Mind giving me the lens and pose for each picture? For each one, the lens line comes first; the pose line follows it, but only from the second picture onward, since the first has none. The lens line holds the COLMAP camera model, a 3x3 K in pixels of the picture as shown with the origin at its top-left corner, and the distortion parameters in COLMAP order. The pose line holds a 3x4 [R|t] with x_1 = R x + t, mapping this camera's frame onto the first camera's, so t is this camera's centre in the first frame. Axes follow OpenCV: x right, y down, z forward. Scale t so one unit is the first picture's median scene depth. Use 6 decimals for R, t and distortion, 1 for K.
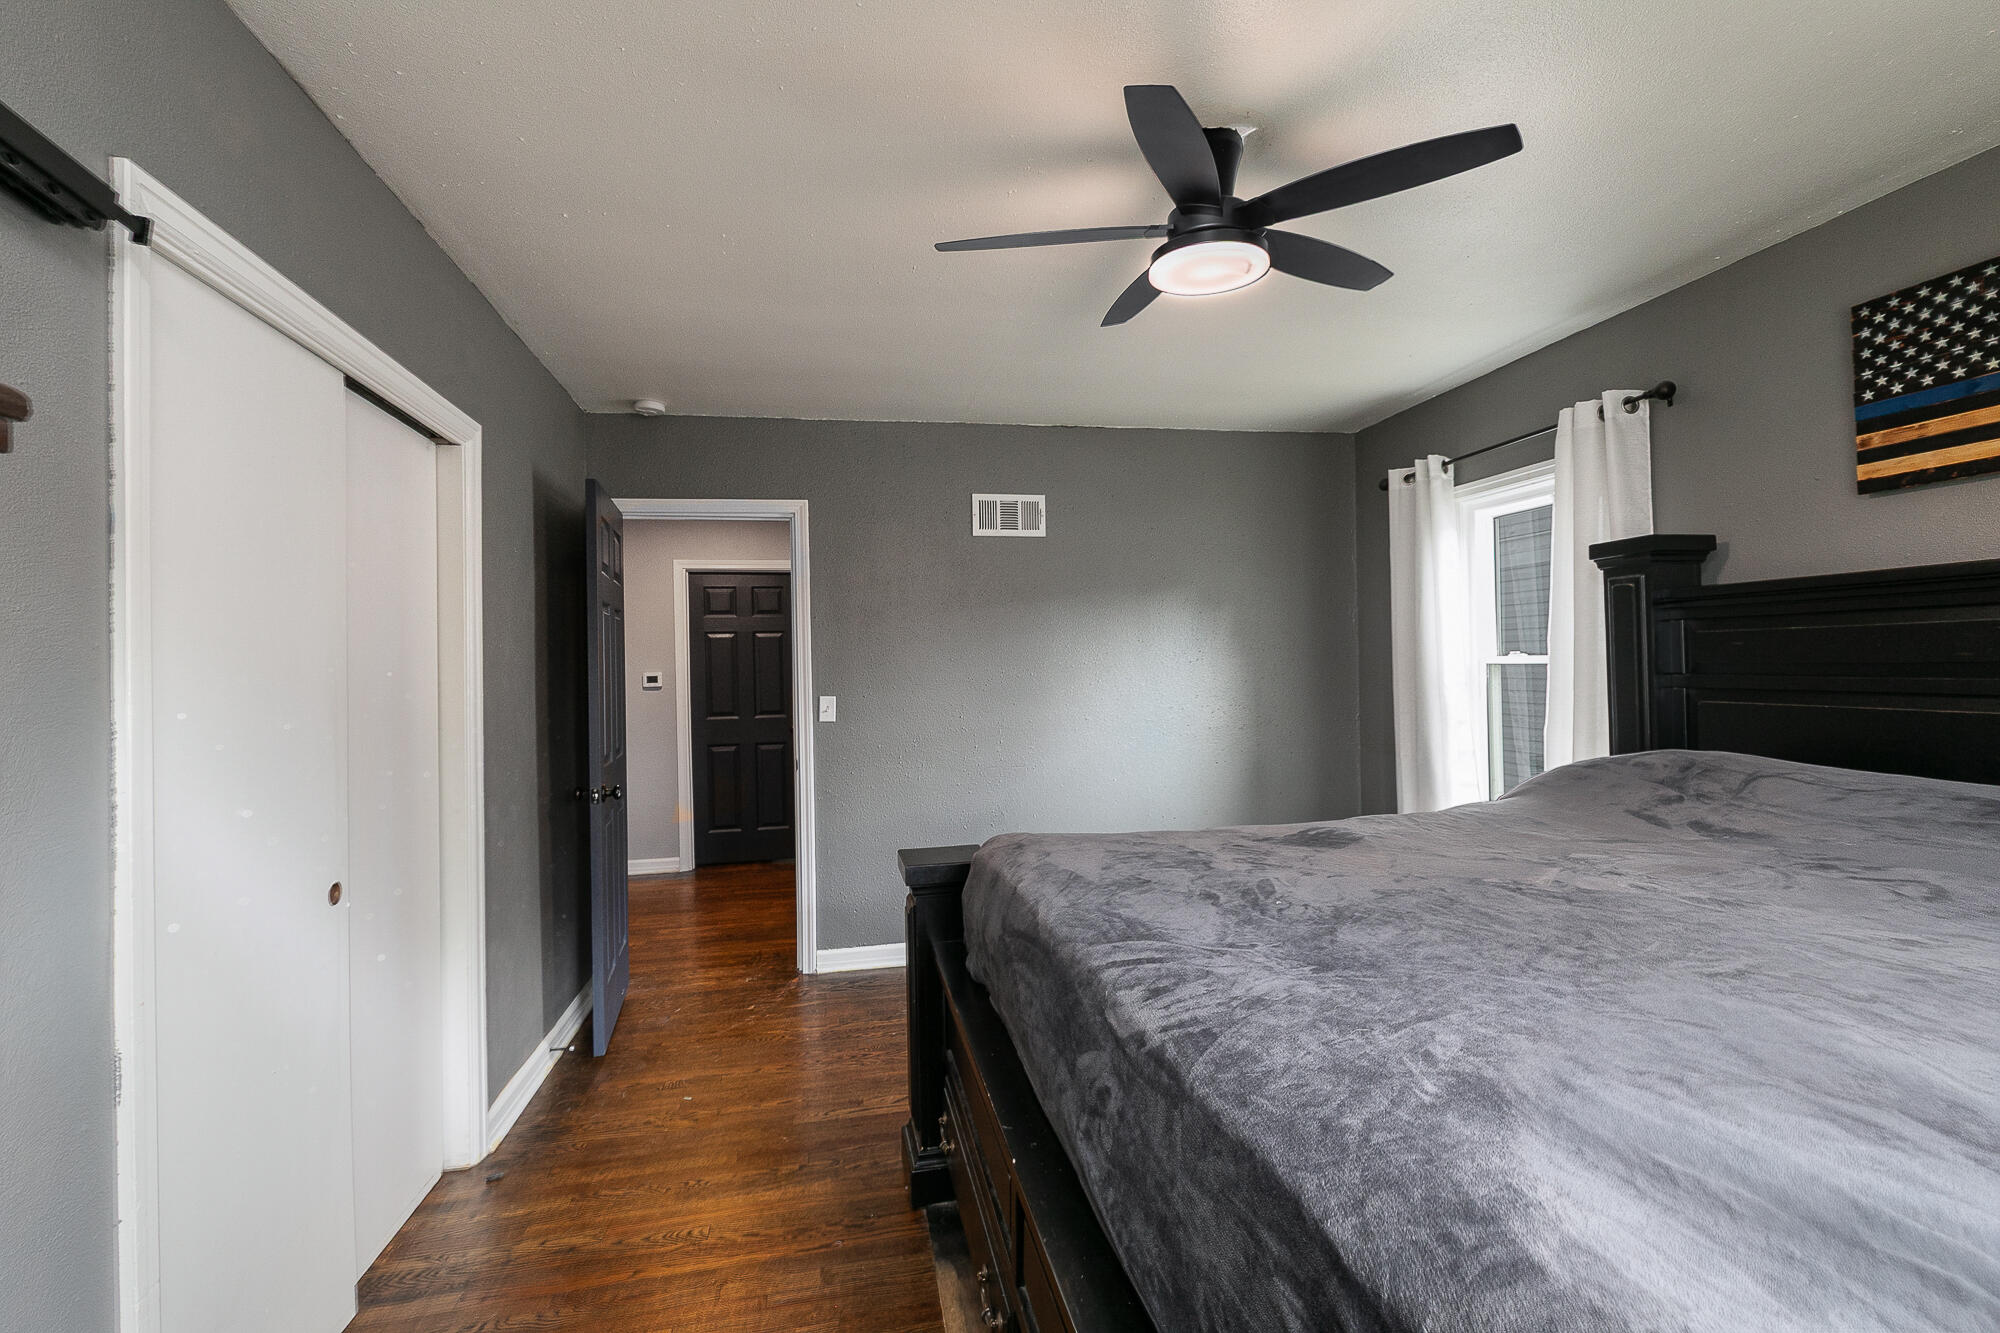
lens RADIAL K [[929.4, 0, 1005.4], [0, 929.4, 660.6], [0, 0, 1]] dist [-0.001368, -0.000548]
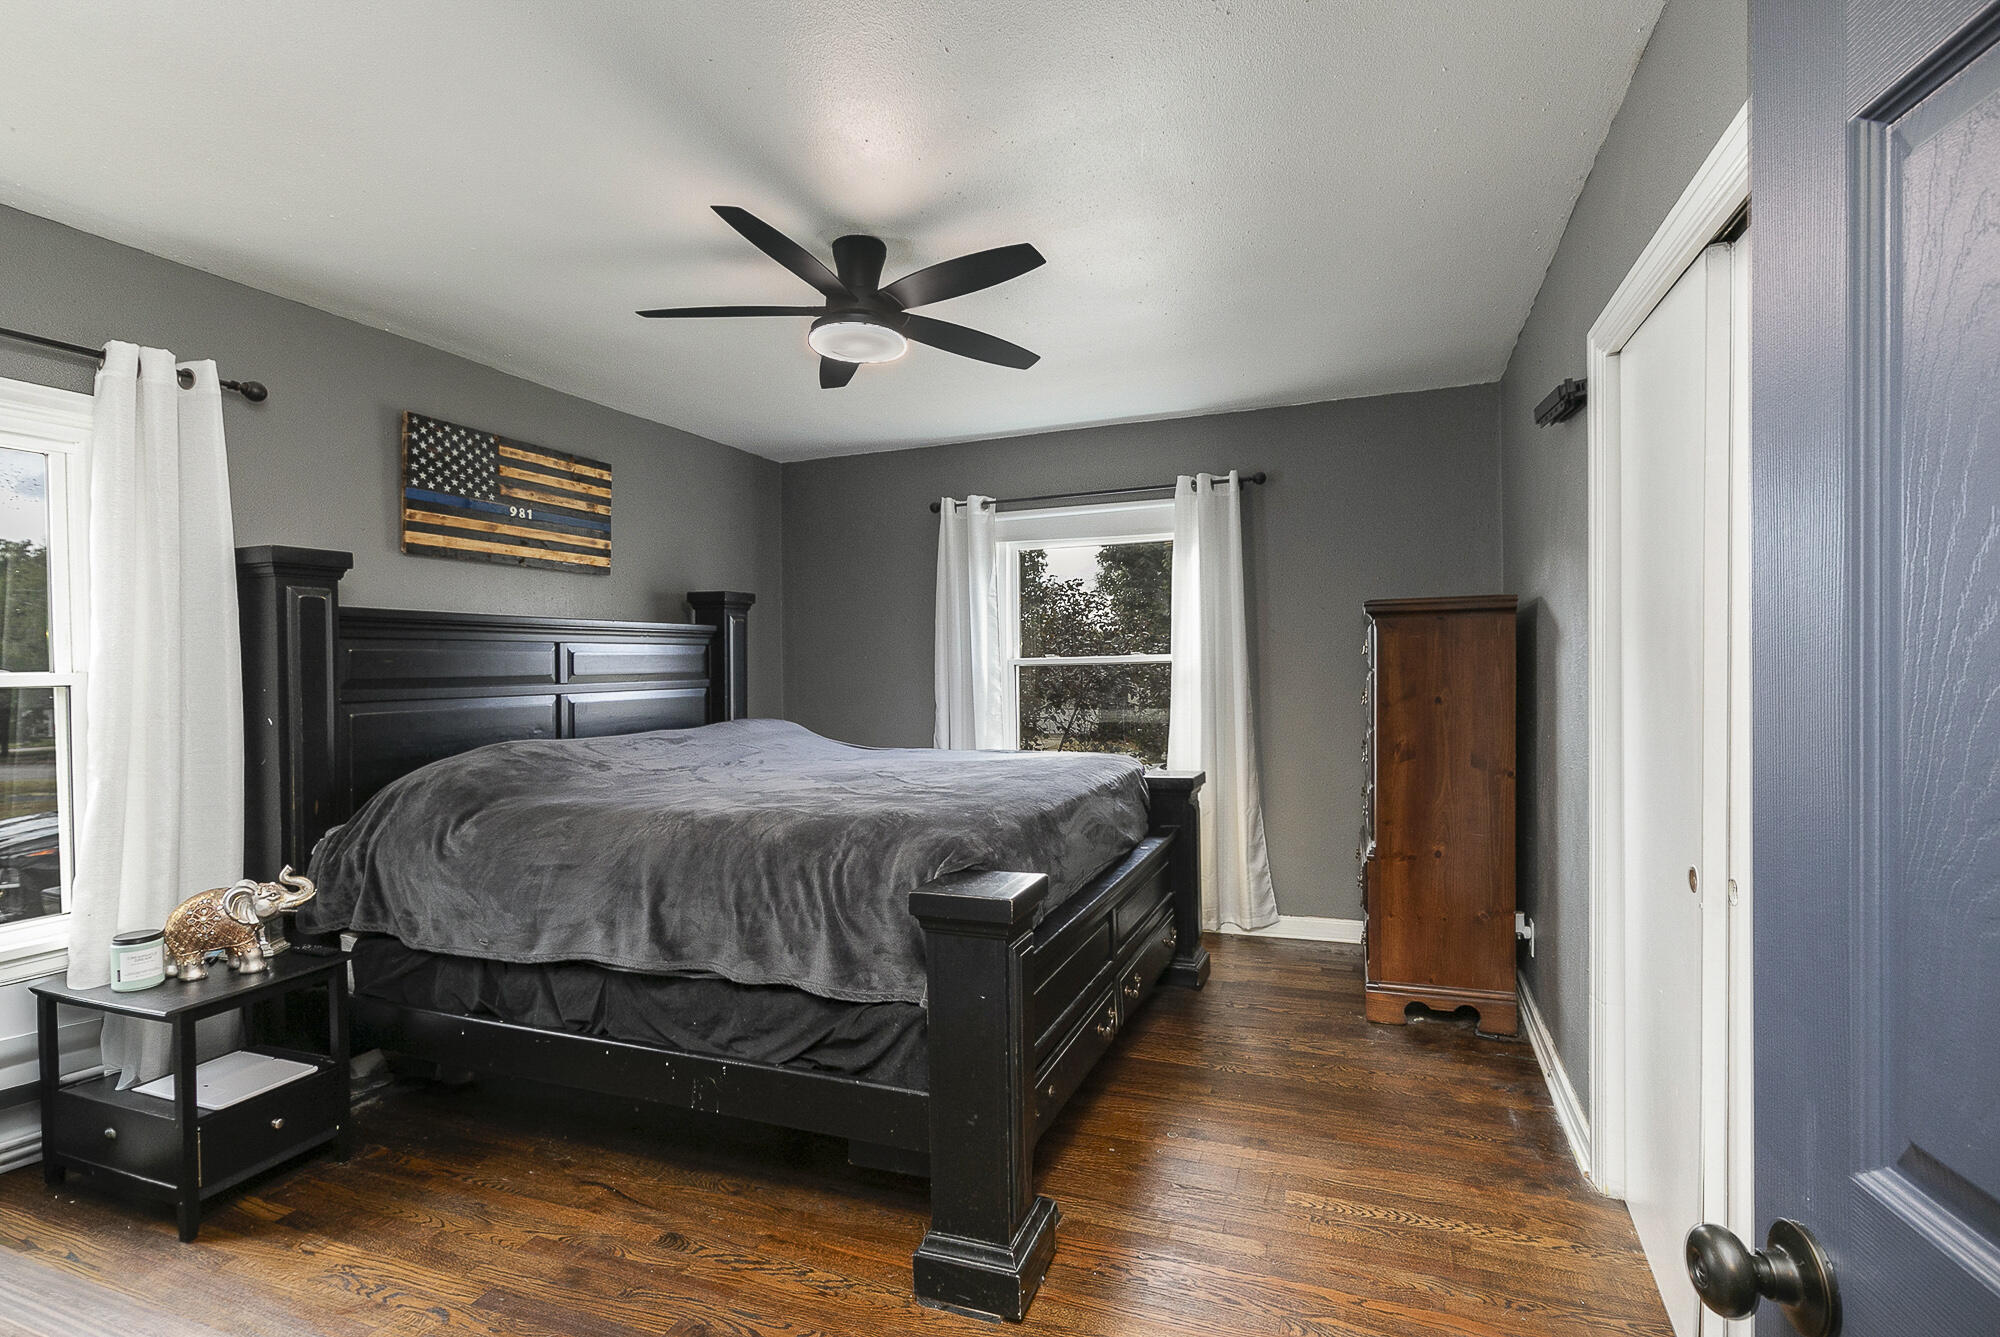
lens RADIAL K [[929.4, 0, 1008.9], [0, 929.4, 670.5], [0, 0, 1]] dist [-0.001368, -0.000548]
pose [[-0.843582, 0.017835, 0.536704, -0.535768], [0.017396, 0.999831, -0.005882, 0.013344], [-0.536719, 0.004374, -0.843750, 1.703549]]
